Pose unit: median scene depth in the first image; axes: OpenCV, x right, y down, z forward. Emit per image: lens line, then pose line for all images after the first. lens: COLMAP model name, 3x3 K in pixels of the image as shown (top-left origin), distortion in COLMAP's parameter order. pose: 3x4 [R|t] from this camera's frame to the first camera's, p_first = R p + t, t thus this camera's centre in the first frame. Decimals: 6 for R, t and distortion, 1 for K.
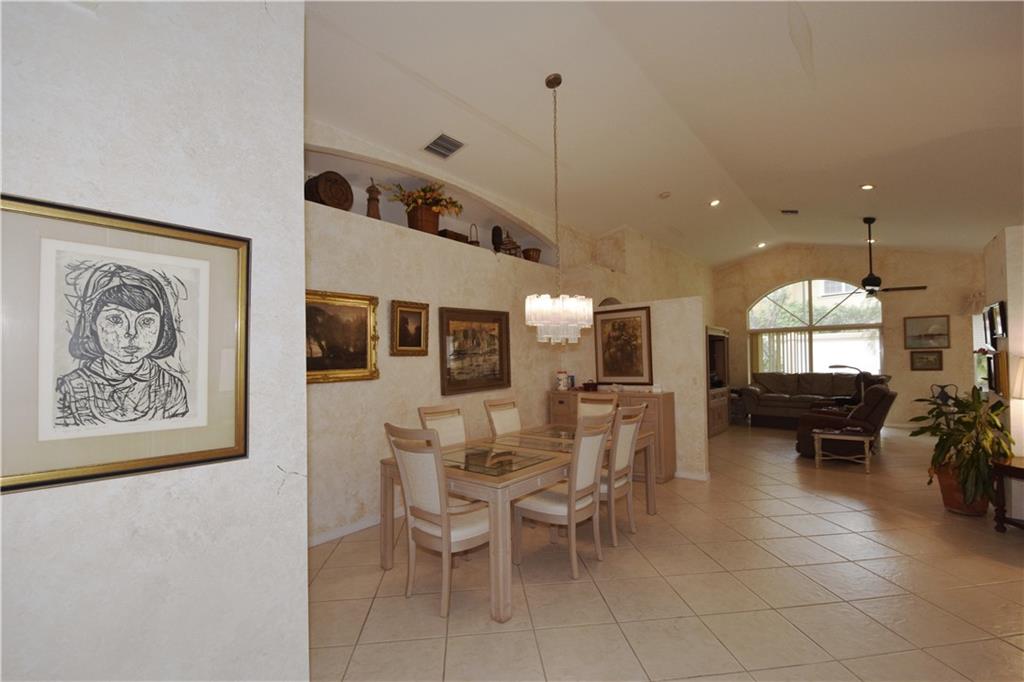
lens RADIAL K [[450.1, 0, 516.0], [0, 450.1, 355.0], [0, 0, 1]] dist [0.013696, -0.021481]
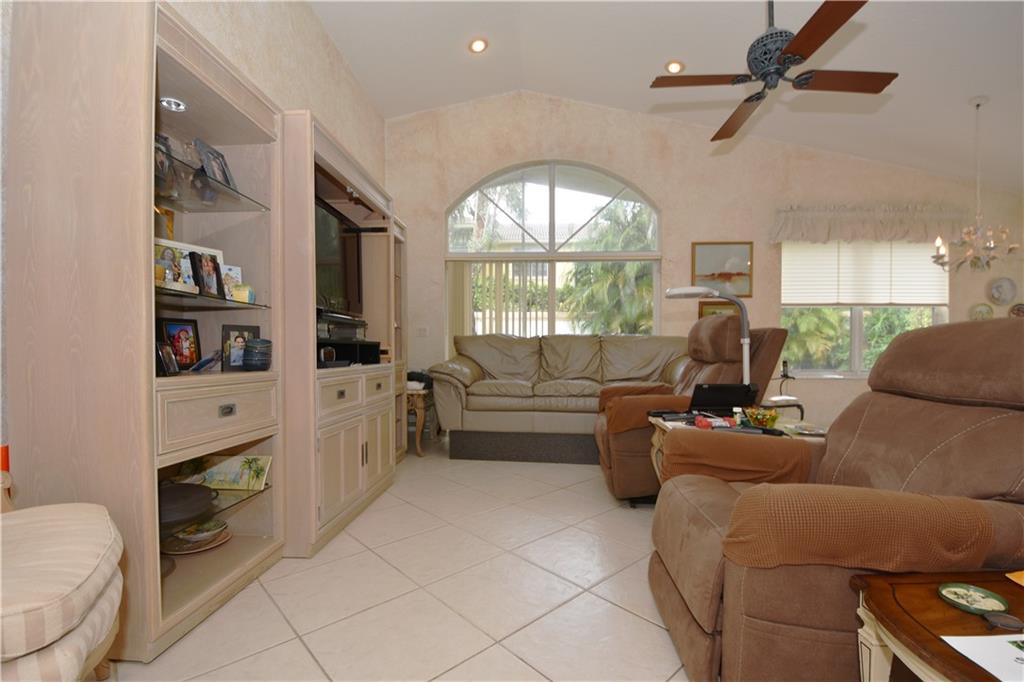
lens RADIAL K [[450.1, 0, 516.0], [0, 450.1, 355.0], [0, 0, 1]] dist [0.013696, -0.021481]
pose [[0.801877, 0.012205, 0.597364, 0.357228], [-0.021198, 0.999743, 0.008029, 0.064272], [-0.597112, -0.019102, 0.801930, 0.704409]]
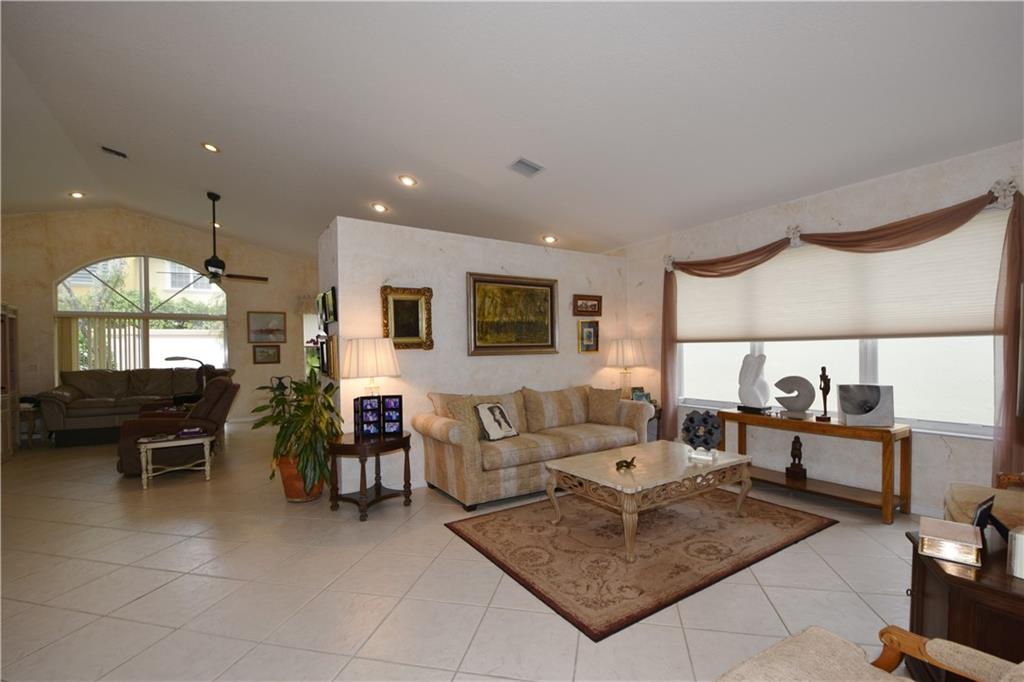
lens RADIAL K [[450.1, 0, 516.0], [0, 450.1, 355.0], [0, 0, 1]] dist [0.013696, -0.021481]
pose [[0.317688, 0.005087, 0.948181, 0.104299], [-0.000051, 0.999986, -0.005348, 0.020488], [-0.948195, 0.001650, 0.317684, 0.117133]]
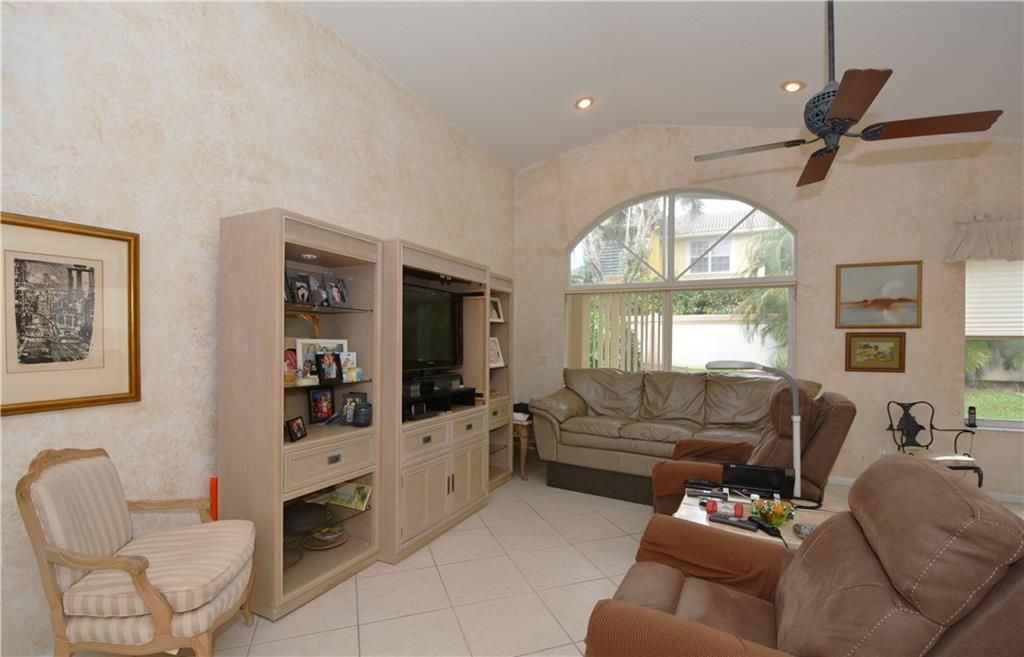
lens RADIAL K [[458.7, 0, 515.2], [0, 458.7, 339.9], [0, 0, 1]] dist [0.017944, -0.023812]
pose [[0.970740, 0.027613, 0.238541, 0.415552], [-0.028919, 0.999580, 0.001980, 0.010117], [-0.238386, -0.008820, 0.971130, 0.616324]]
